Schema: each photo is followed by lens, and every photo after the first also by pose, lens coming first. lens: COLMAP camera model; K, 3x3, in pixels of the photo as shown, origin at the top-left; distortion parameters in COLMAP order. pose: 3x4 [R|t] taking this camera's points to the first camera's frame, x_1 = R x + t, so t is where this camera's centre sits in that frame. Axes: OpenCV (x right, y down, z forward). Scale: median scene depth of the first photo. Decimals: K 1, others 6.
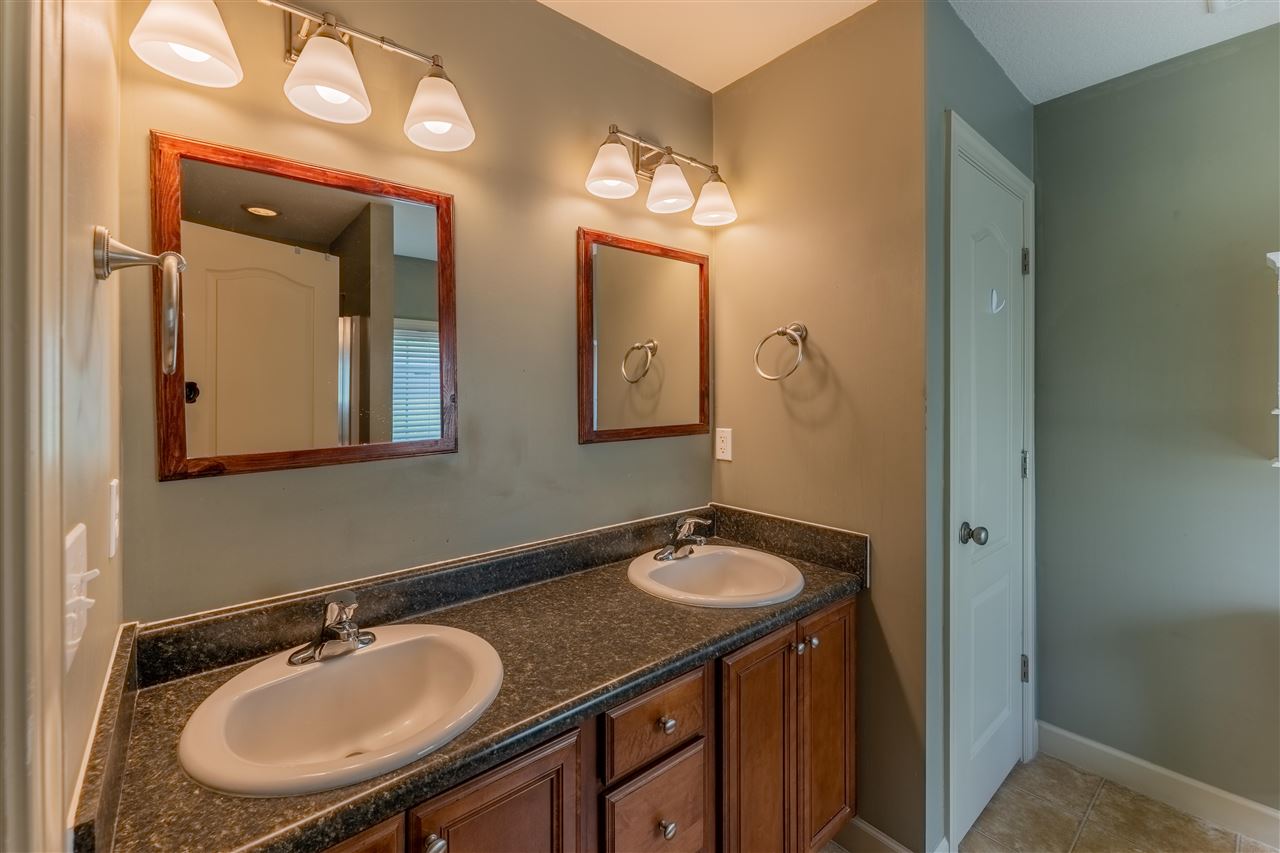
lens RADIAL K [[535.2, 0, 636.9], [0, 535.2, 383.3], [0, 0, 1]] dist [0.000835, -0.000269]
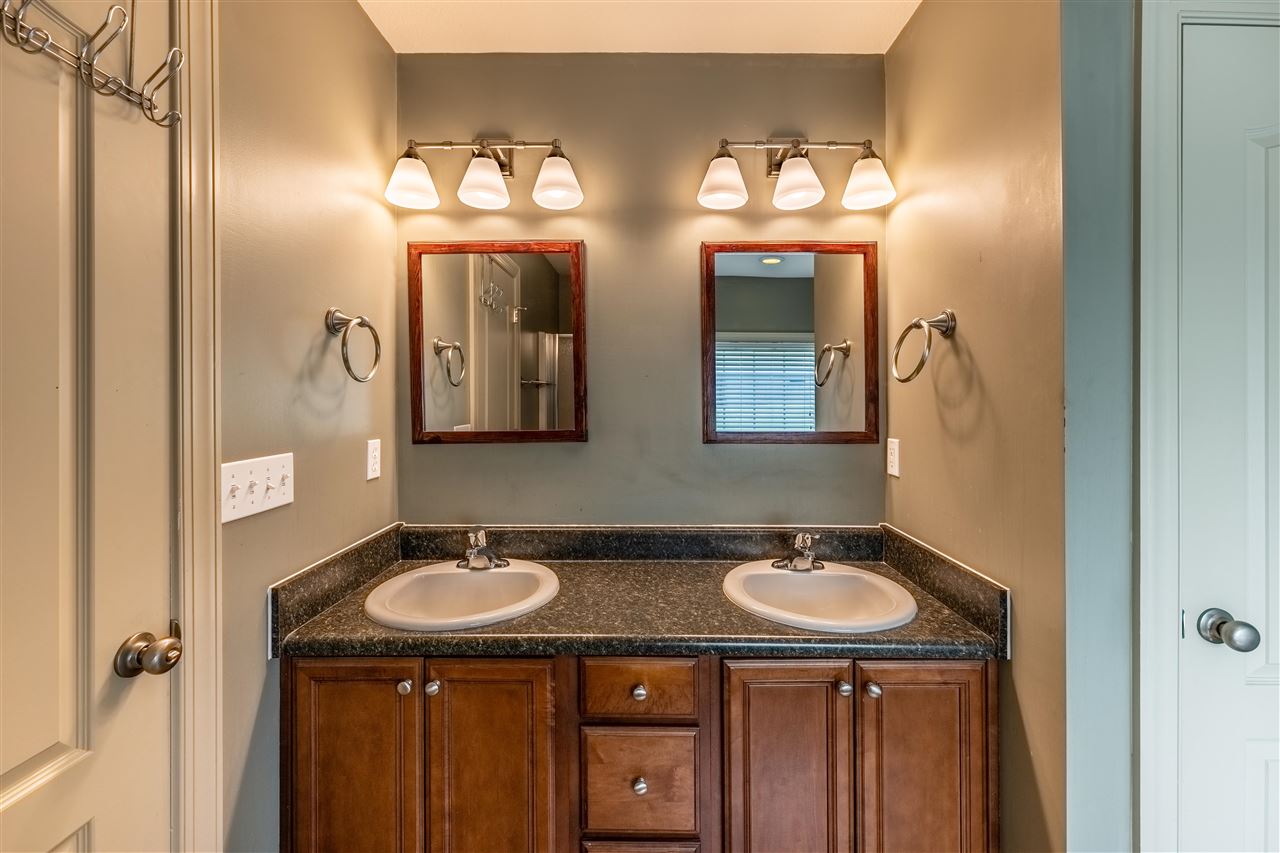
lens RADIAL K [[532.4, 0, 640.0], [0, 532.4, 389.4], [0, 0, 1]] dist [0.001020, -0.000092]
pose [[0.766406, -0.000204, -0.642357, 0.514983], [0.001166, 0.999999, 0.001074, 0.004022], [0.642356, -0.001572, 0.766405, 0.101308]]
